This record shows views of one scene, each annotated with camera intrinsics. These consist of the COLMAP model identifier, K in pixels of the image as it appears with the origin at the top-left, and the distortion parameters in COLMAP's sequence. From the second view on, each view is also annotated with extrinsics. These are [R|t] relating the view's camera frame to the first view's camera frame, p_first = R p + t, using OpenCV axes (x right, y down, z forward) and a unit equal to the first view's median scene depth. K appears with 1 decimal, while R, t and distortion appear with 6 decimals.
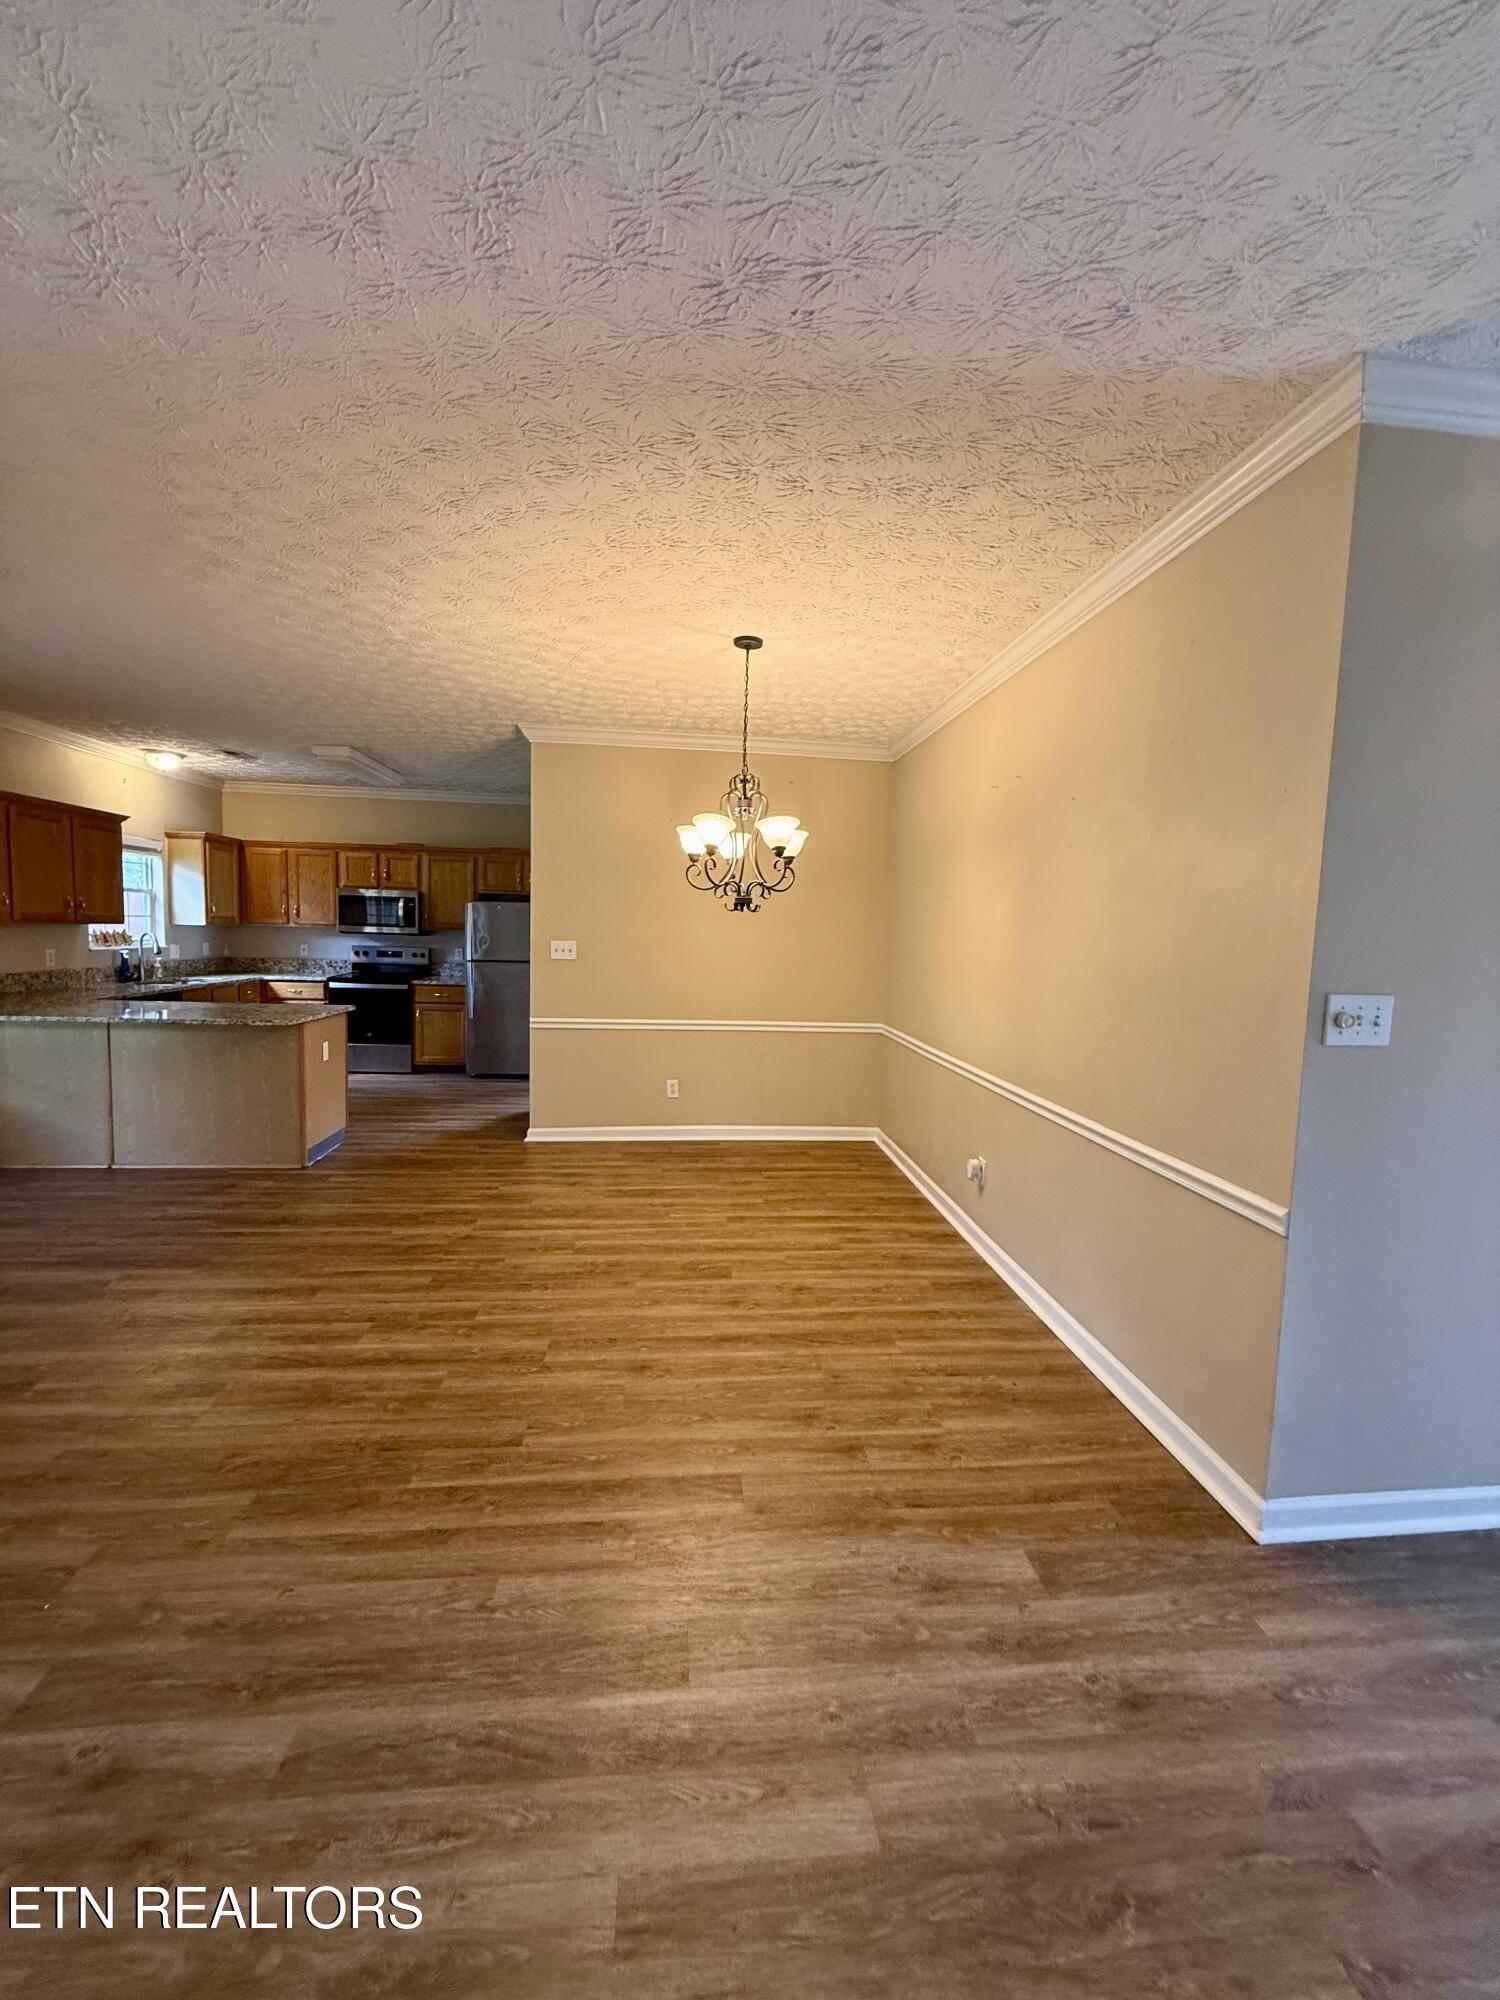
lens RADIAL K [[794.0, 0, 749.1], [0, 794.0, 993.3], [0, 0, 1]] dist [-0.002587, -0.000206]
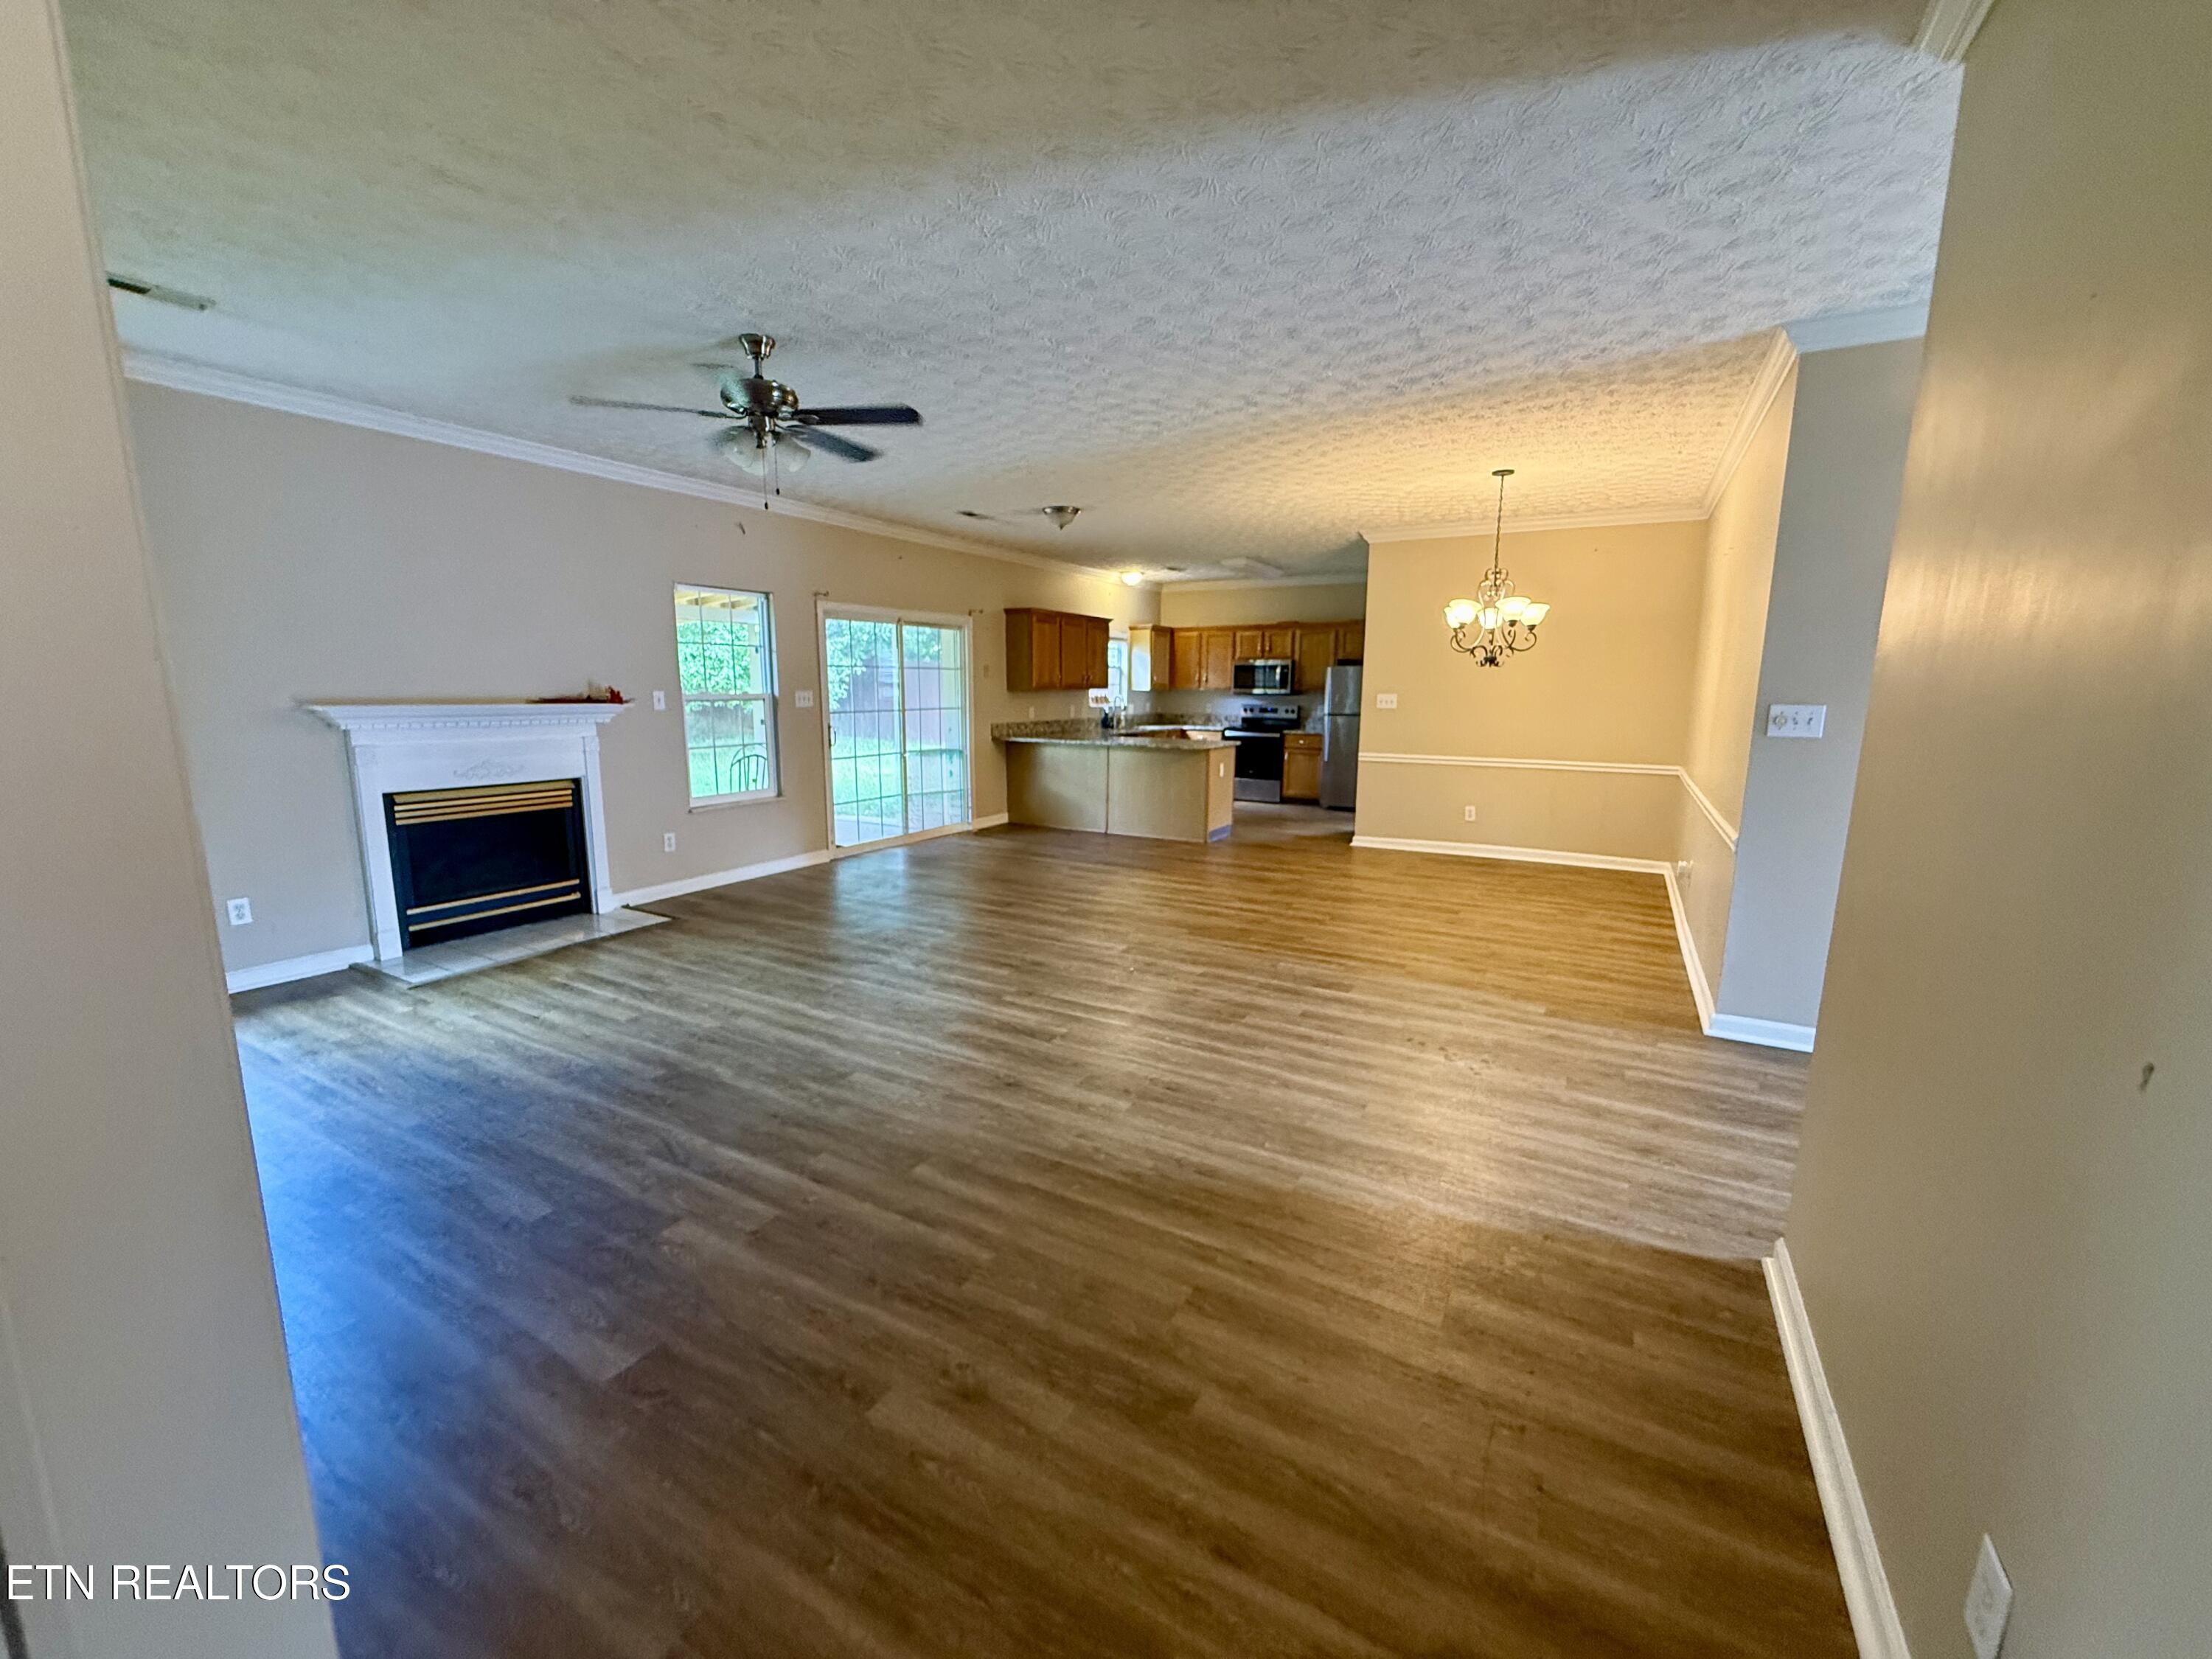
lens RADIAL K [[878.2, 0, 1099.7], [0, 878.2, 831.3], [0, 0, 1]] dist [-0.002587, -0.000206]
pose [[0.809550, 0.071840, -0.582639, 0.258140], [-0.029659, 0.996222, 0.081624, 0.058703], [0.586302, -0.048799, 0.808622, -0.489863]]
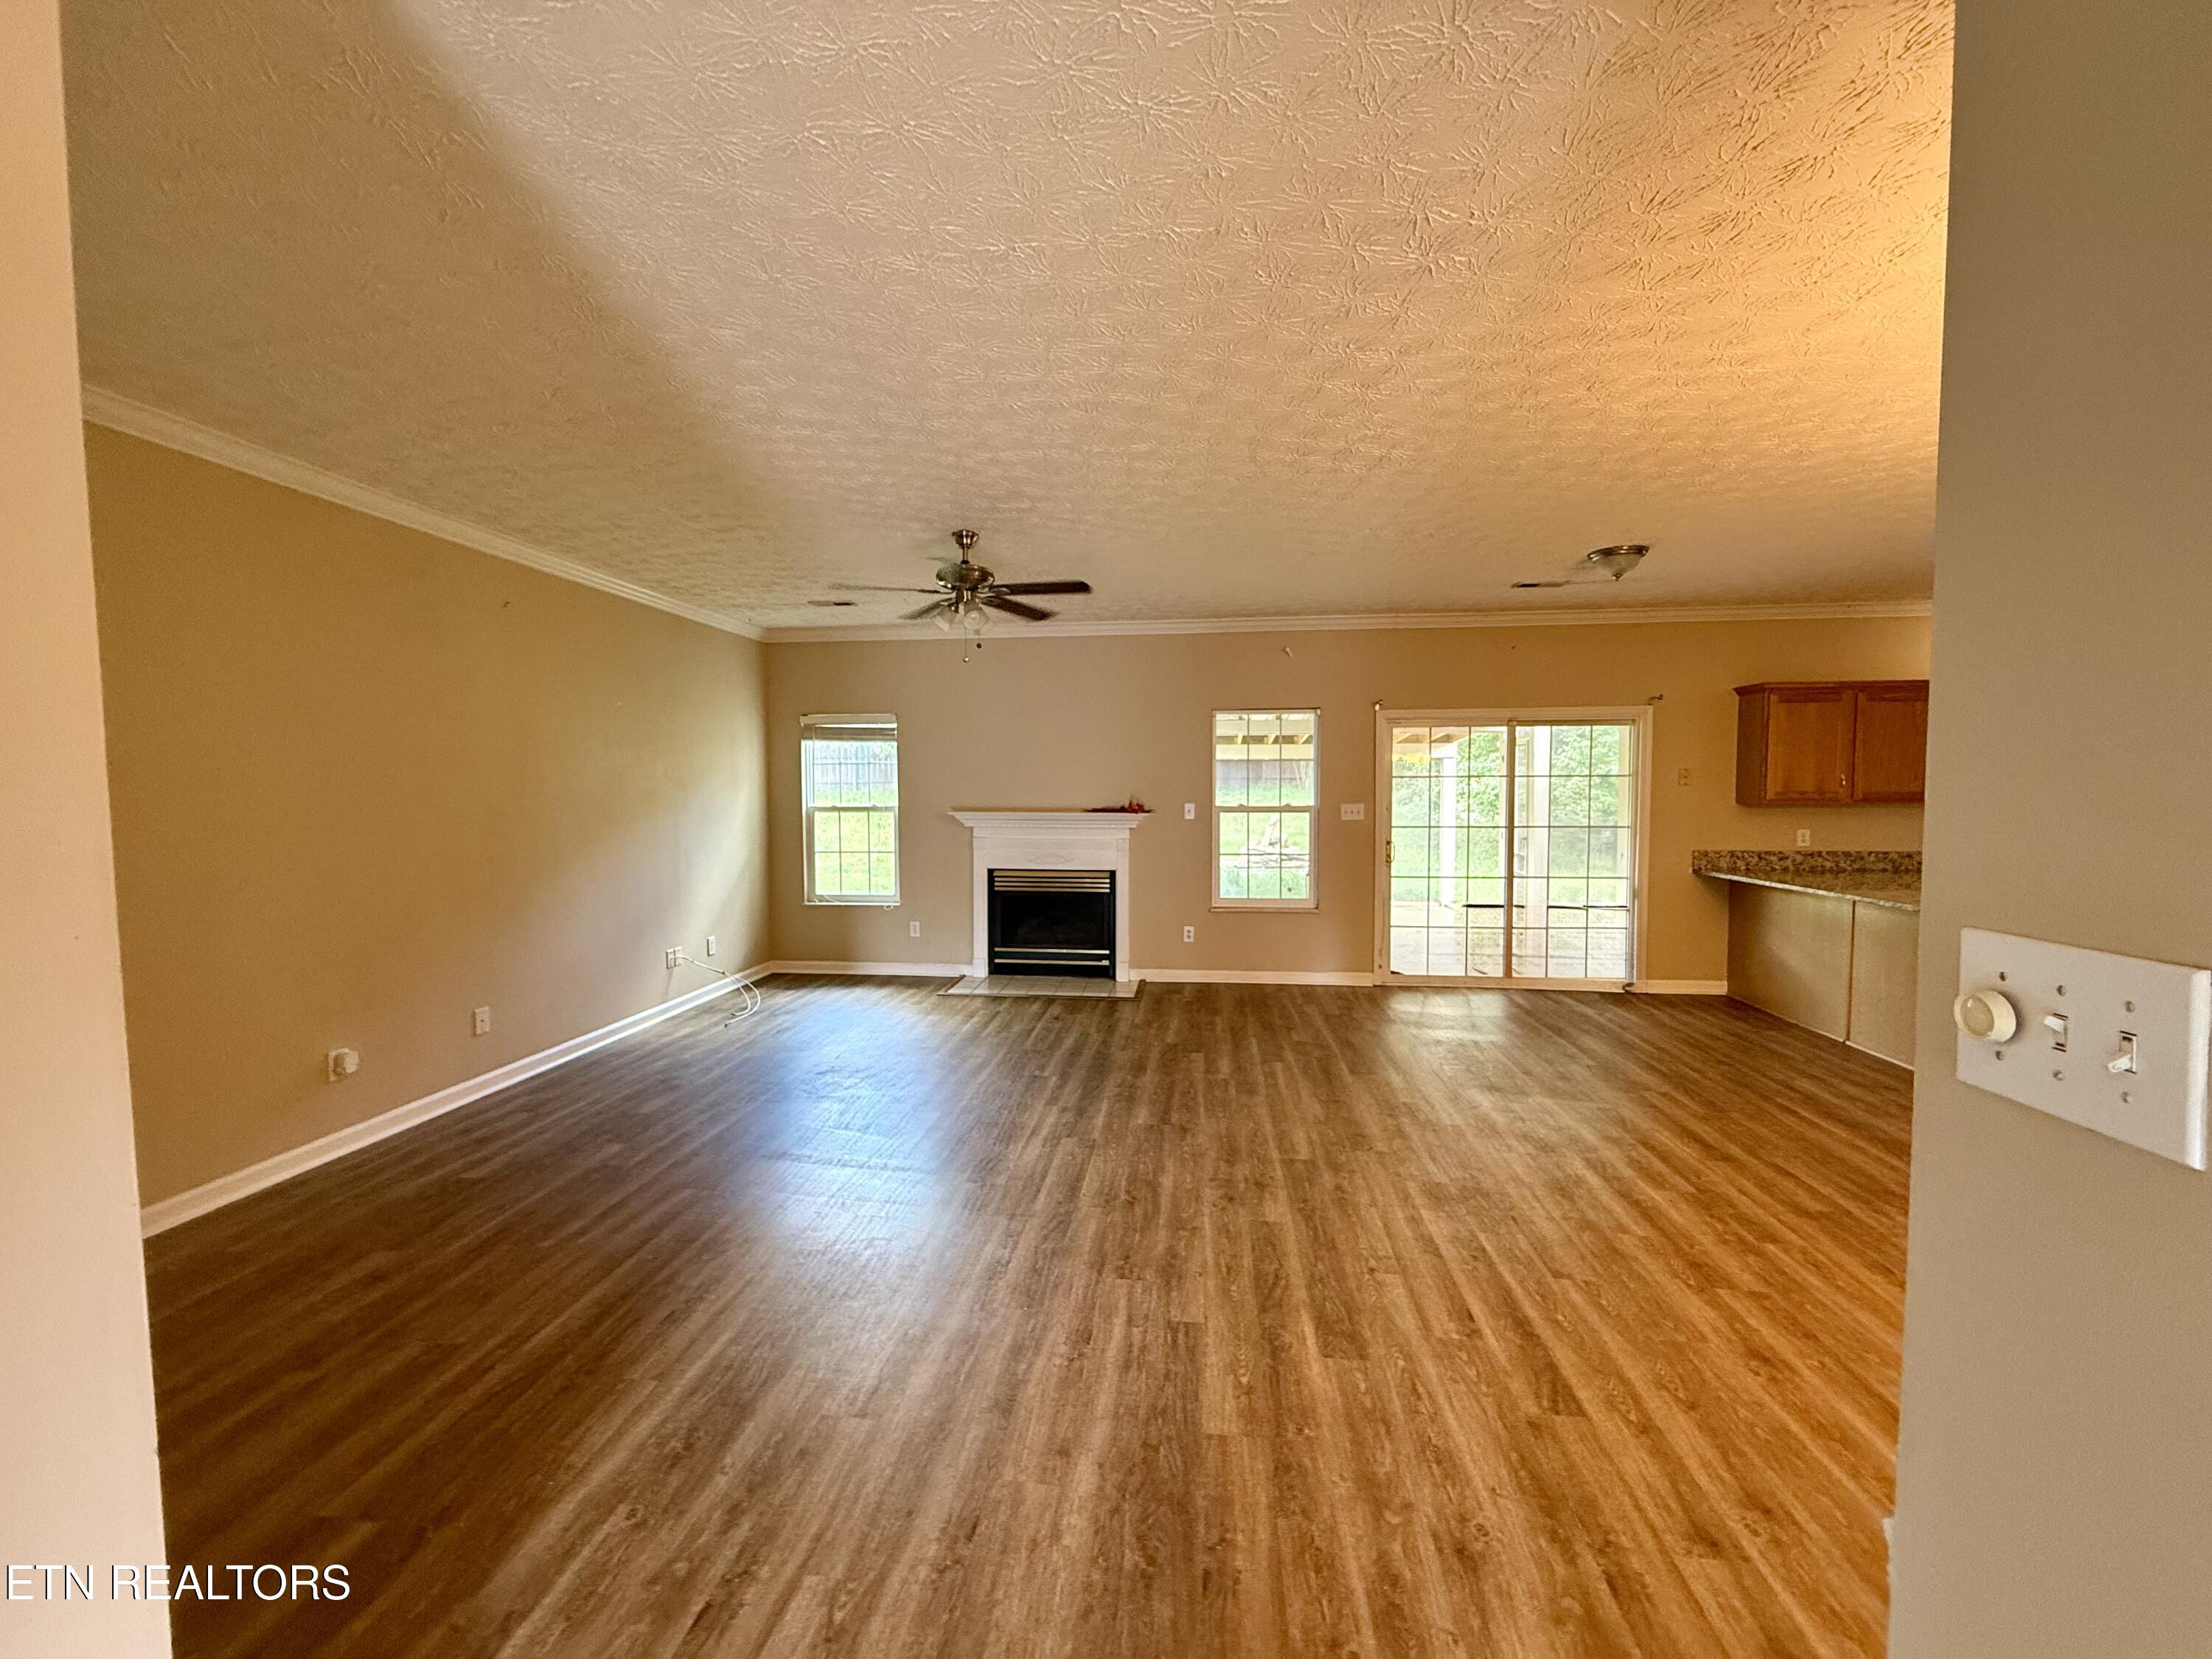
lens RADIAL K [[878.2, 0, 1099.2], [0, 878.2, 830.3], [0, 0, 1]] dist [-0.002587, -0.000206]
pose [[-0.220740, 0.016107, -0.975200, 0.442555], [-0.083272, 0.995901, 0.035298, -0.008276], [0.971771, 0.088999, -0.218495, 0.273692]]
